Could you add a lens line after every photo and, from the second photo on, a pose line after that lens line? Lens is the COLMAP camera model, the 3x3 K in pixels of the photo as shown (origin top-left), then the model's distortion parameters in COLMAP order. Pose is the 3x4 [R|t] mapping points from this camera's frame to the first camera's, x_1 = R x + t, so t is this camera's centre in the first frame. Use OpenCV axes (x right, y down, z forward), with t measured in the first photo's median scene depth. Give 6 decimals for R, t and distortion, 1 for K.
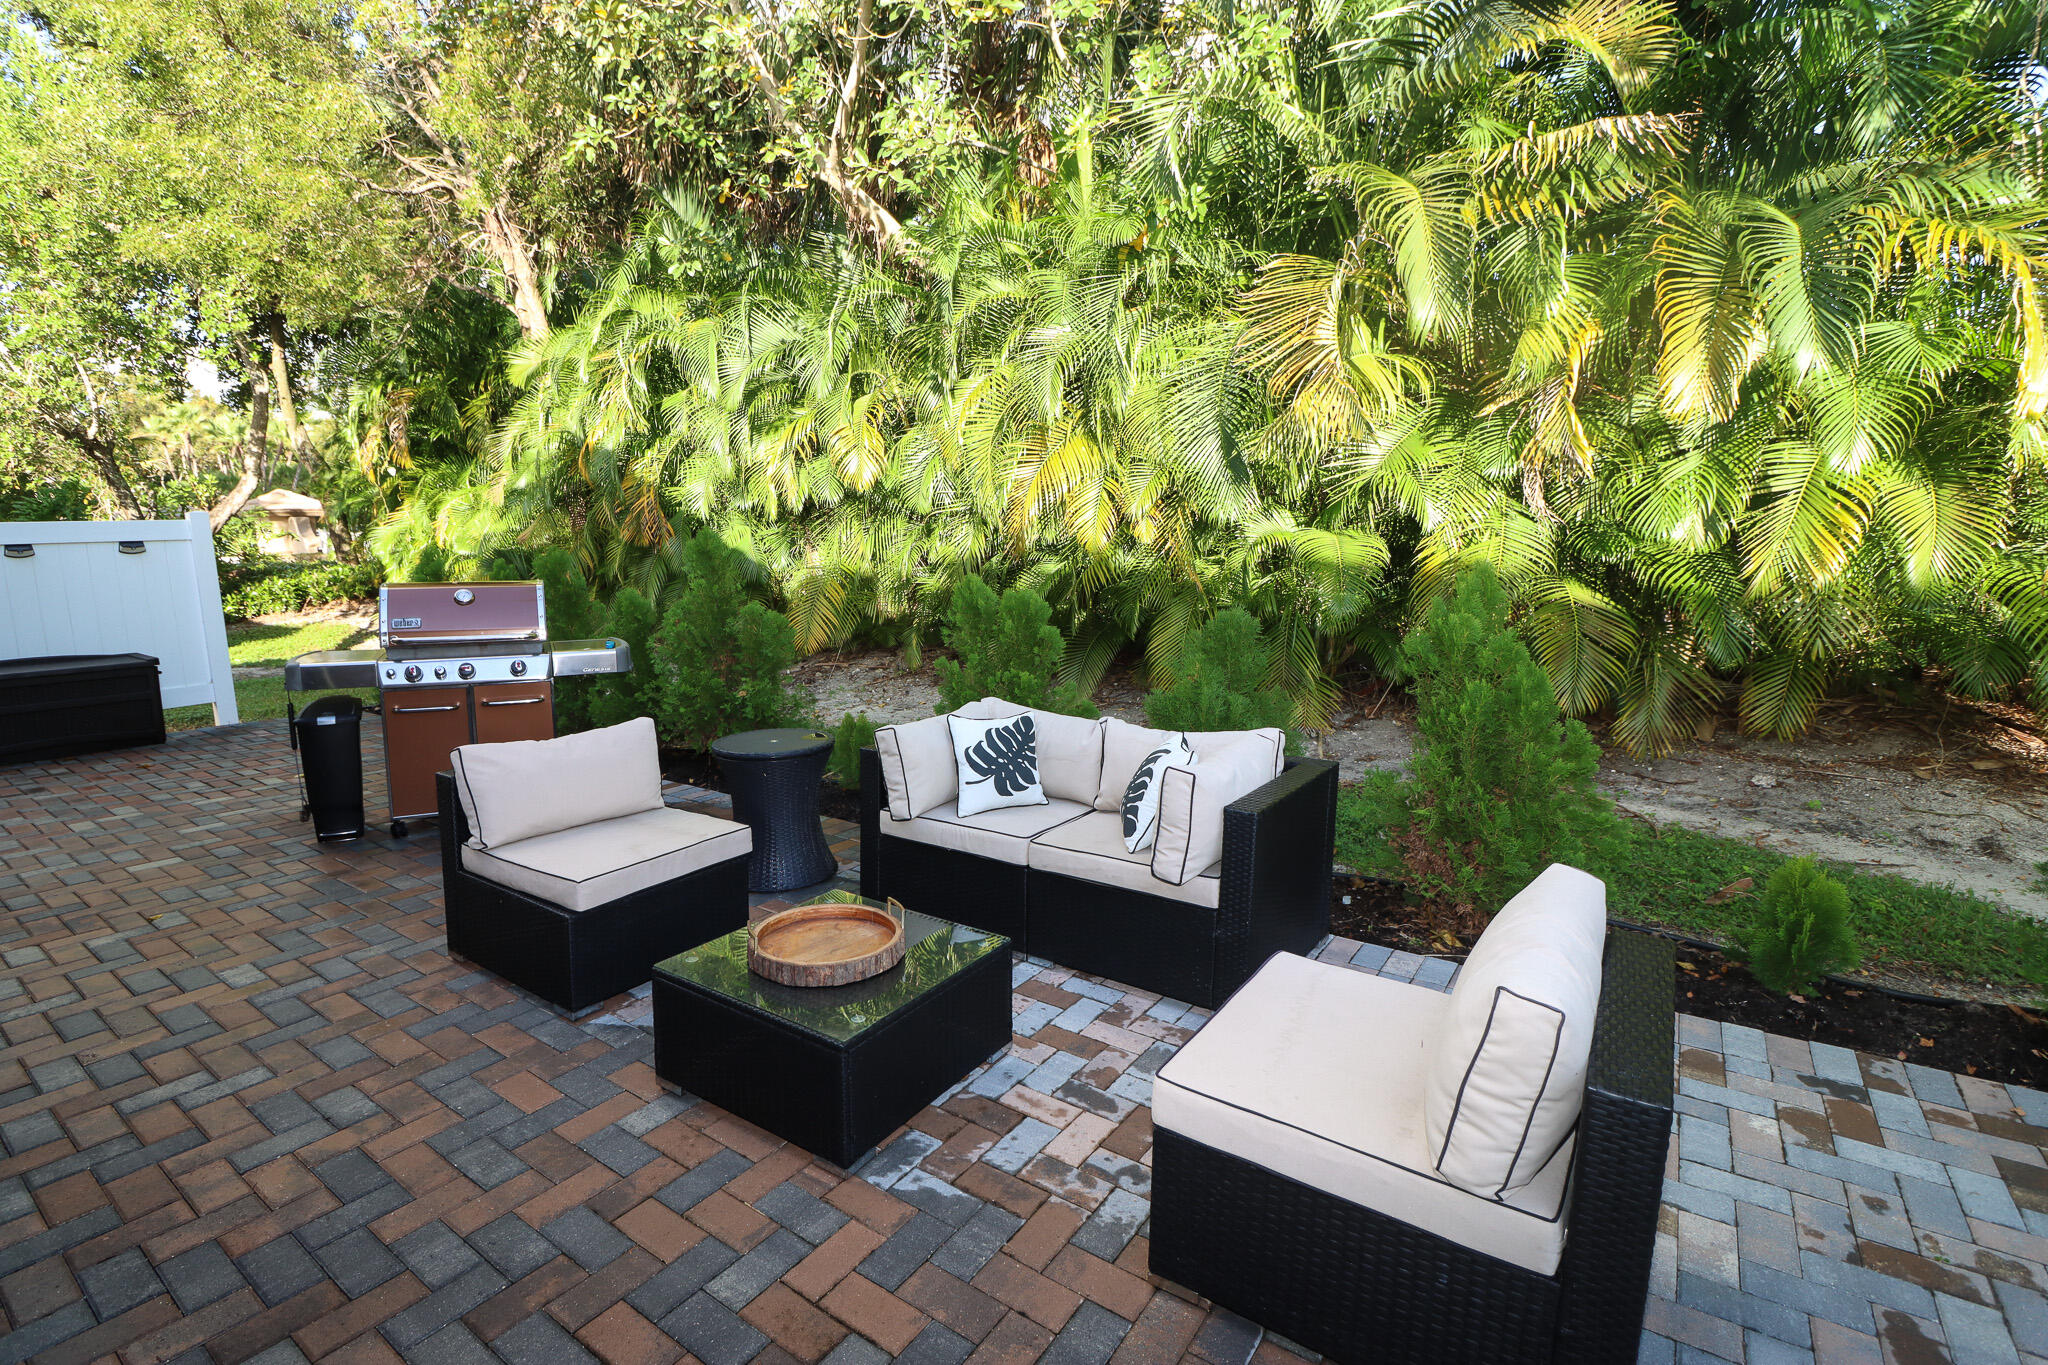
lens RADIAL K [[946.0, 0, 1013.3], [0, 946.0, 678.0], [0, 0, 1]] dist [-0.003958, -0.010875]
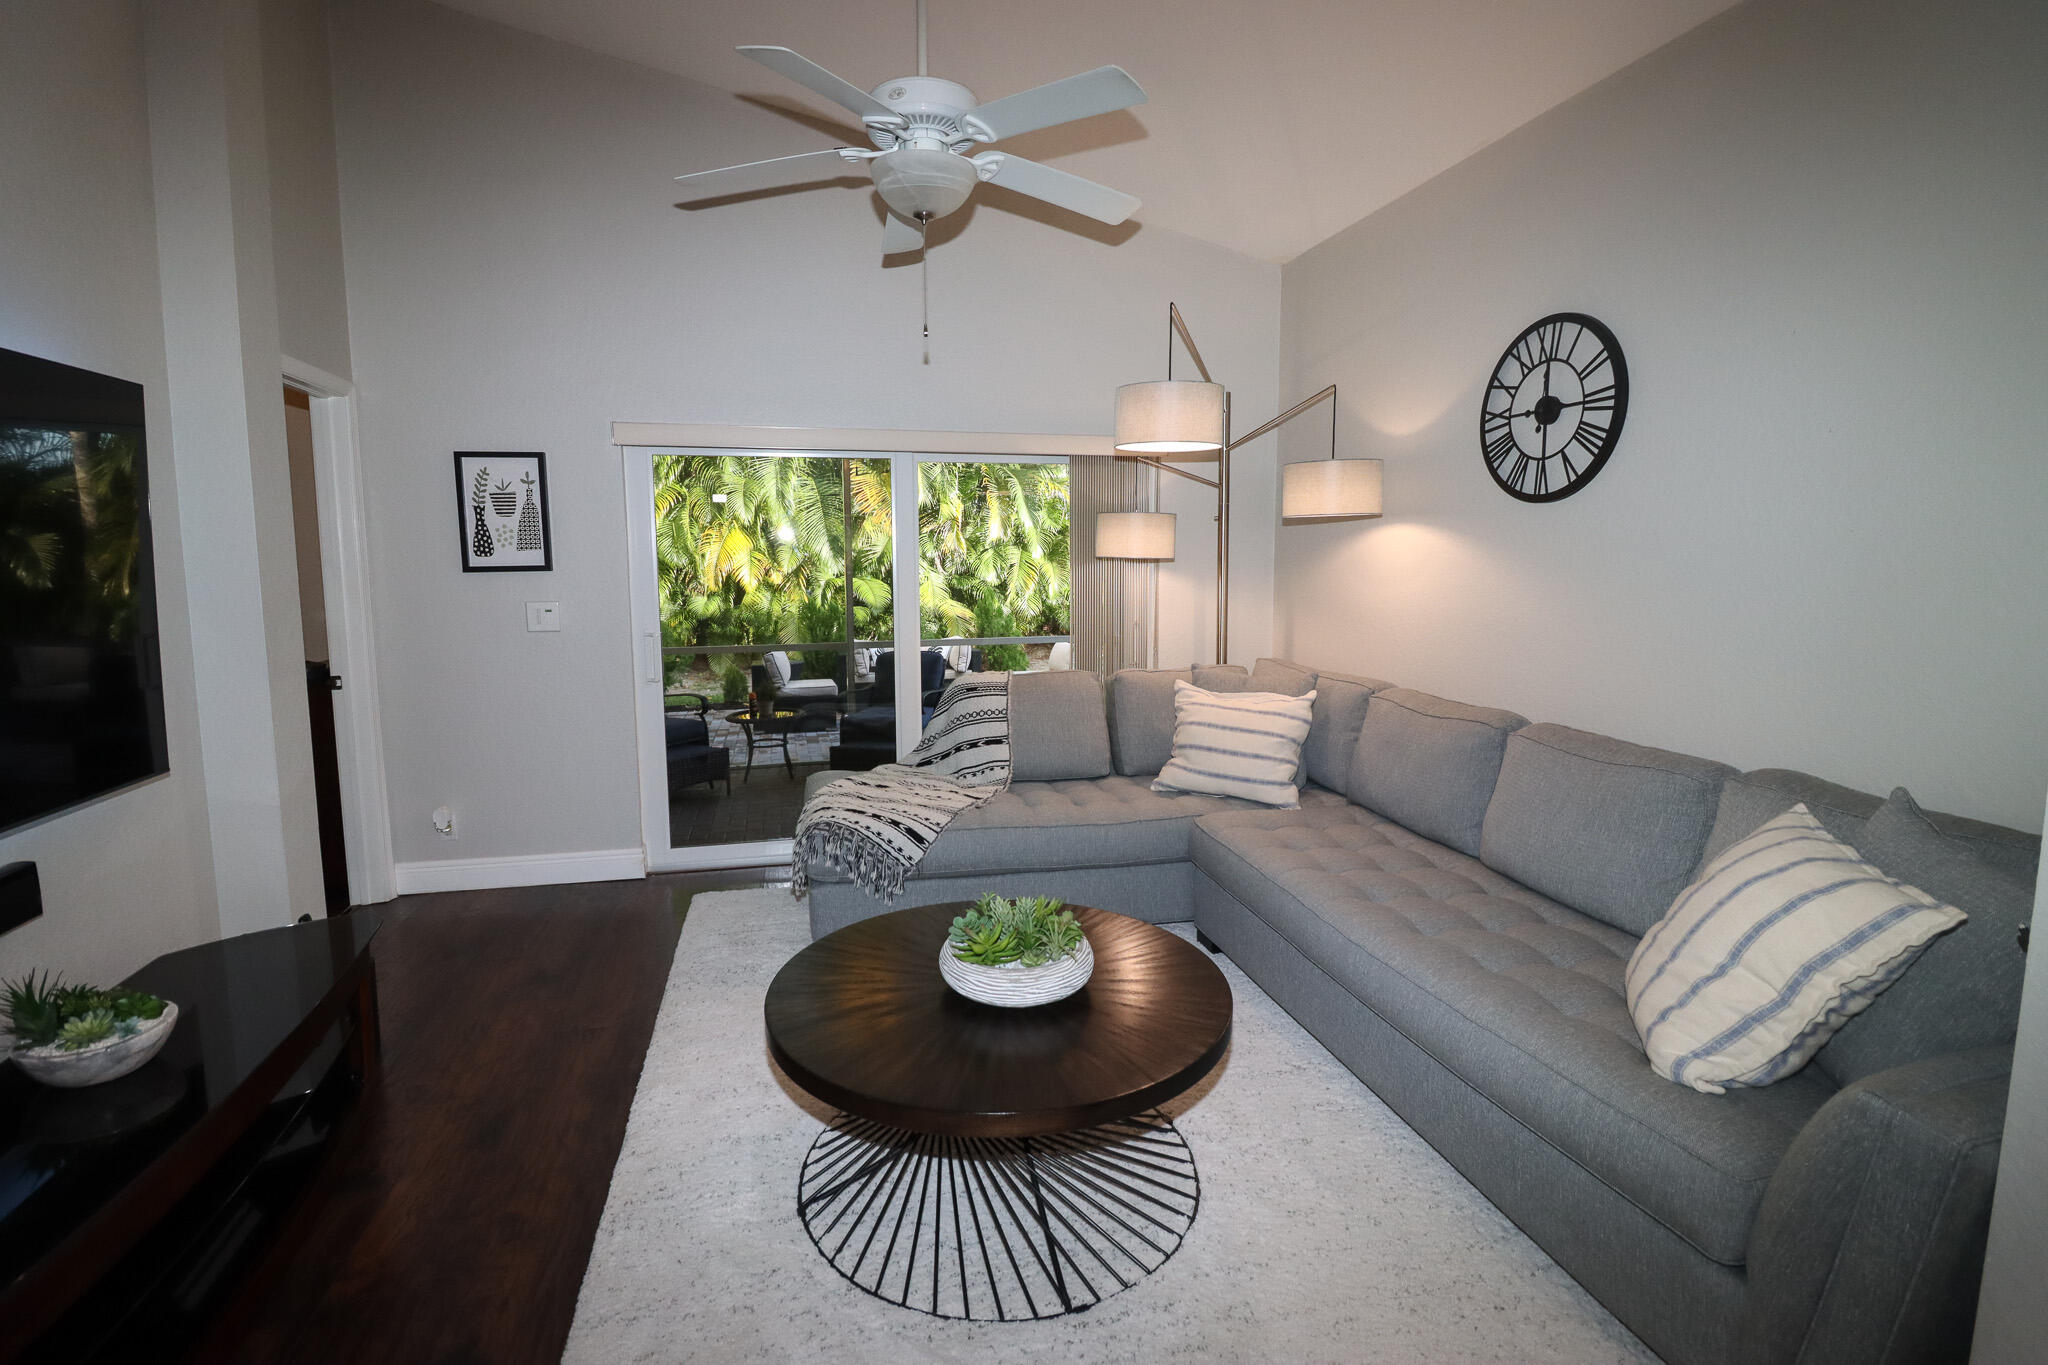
lens RADIAL K [[946.0, 0, 1009.1], [0, 946.0, 660.7], [0, 0, 1]] dist [-0.003958, -0.010875]
pose [[0.663649, -0.067274, 0.745013, -1.358544], [0.117739, 0.992928, -0.015219, 0.137772], [-0.738721, 0.097817, 0.666876, -0.886374]]
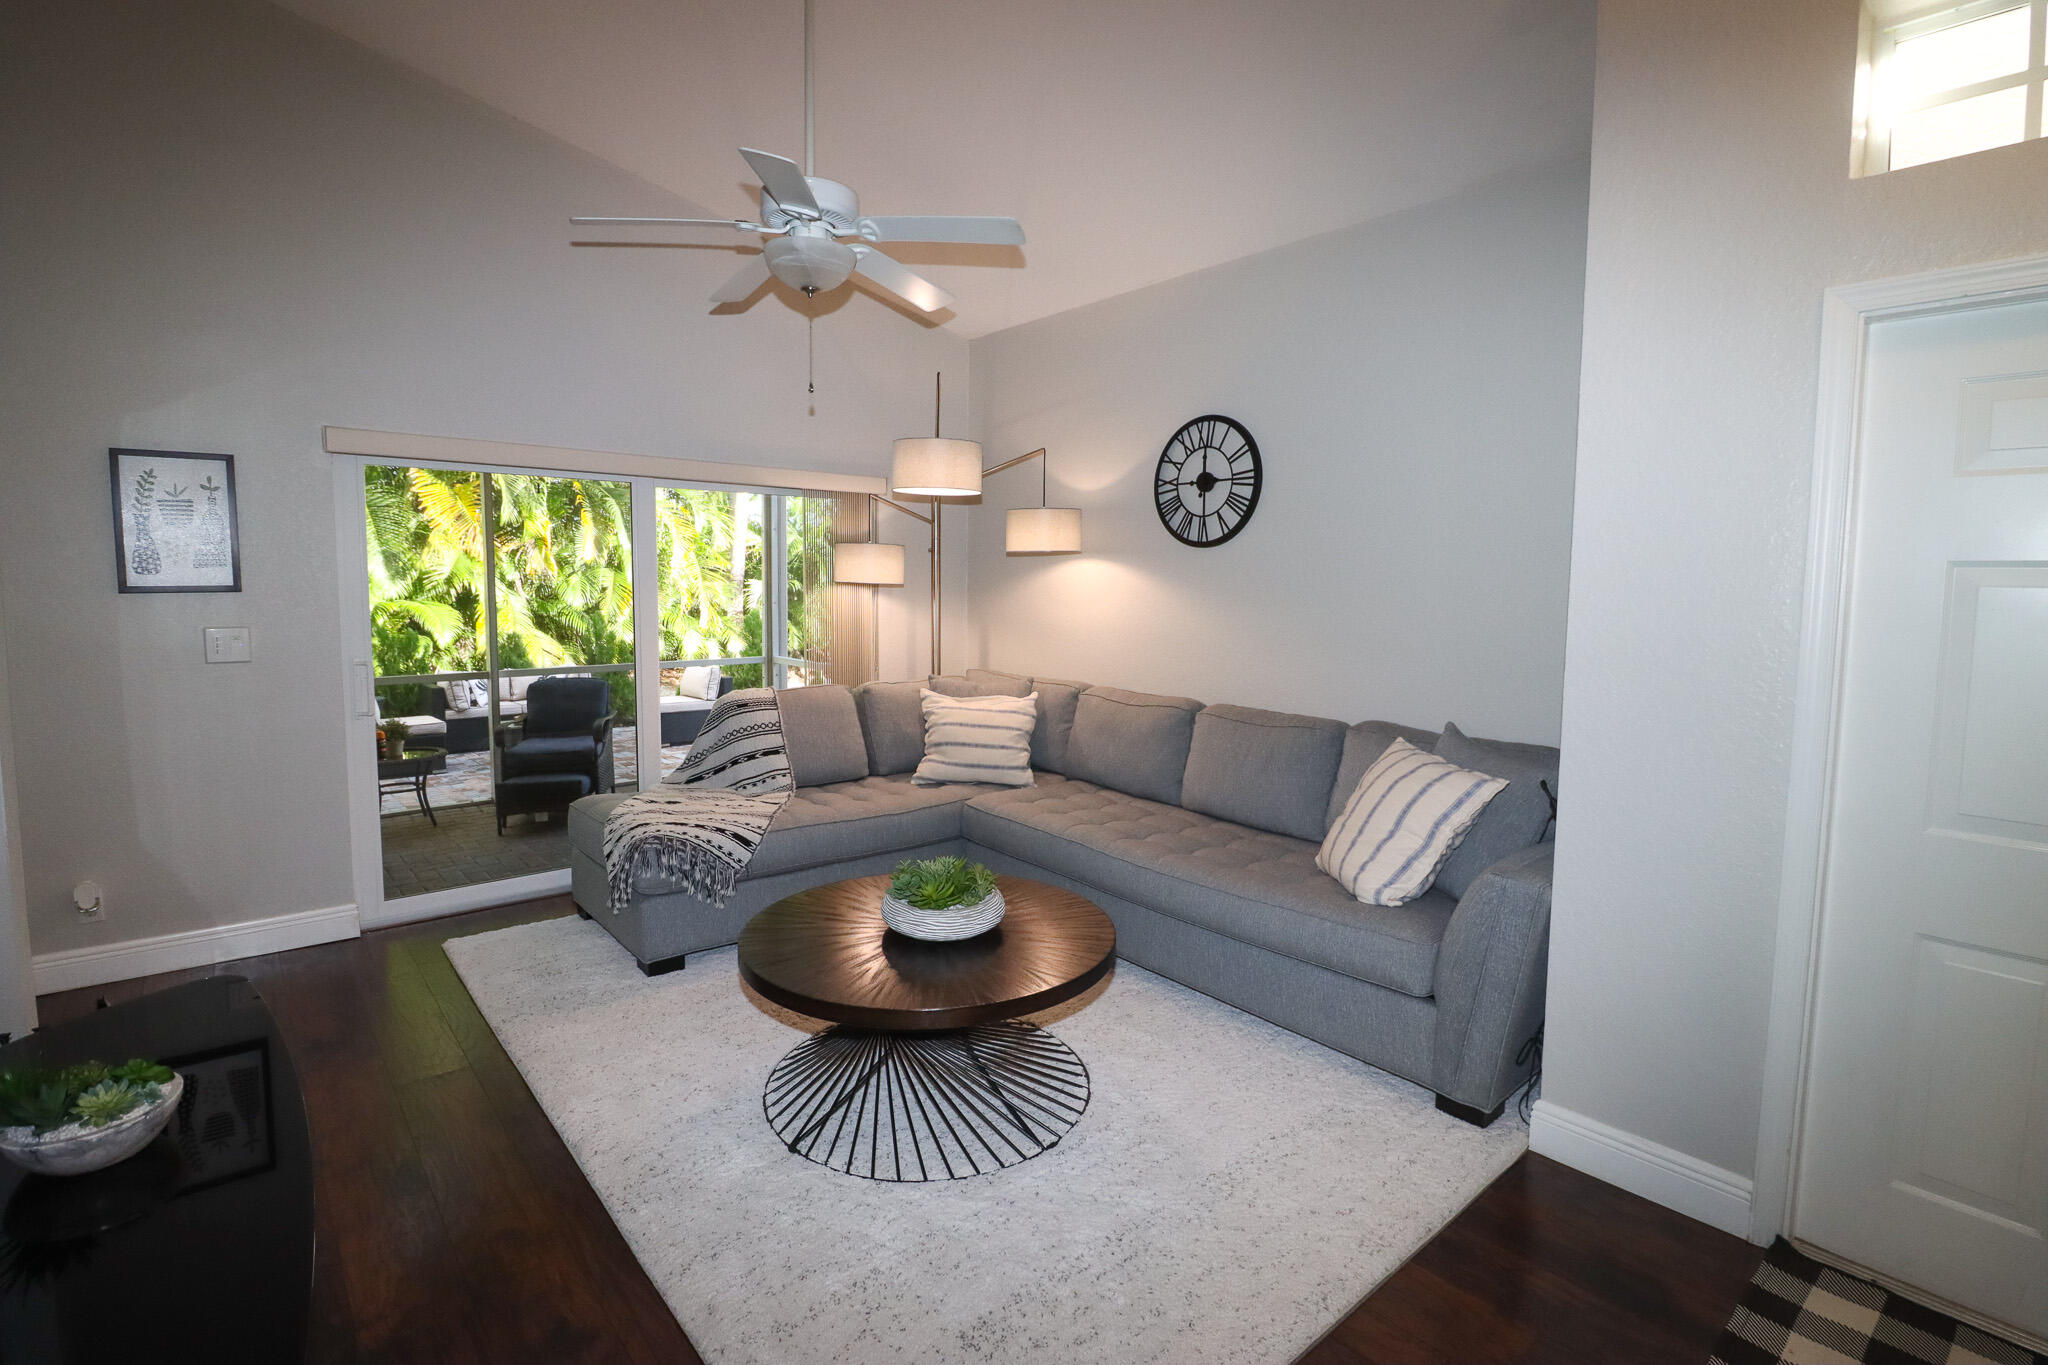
lens RADIAL K [[946.0, 0, 1012.0], [0, 946.0, 659.8], [0, 0, 1]] dist [-0.003958, -0.010875]
pose [[0.245577, -0.059937, 0.967522, -1.543729], [0.150066, 0.988405, 0.023141, 0.122148], [-0.957691, 0.139509, 0.251724, -0.779307]]
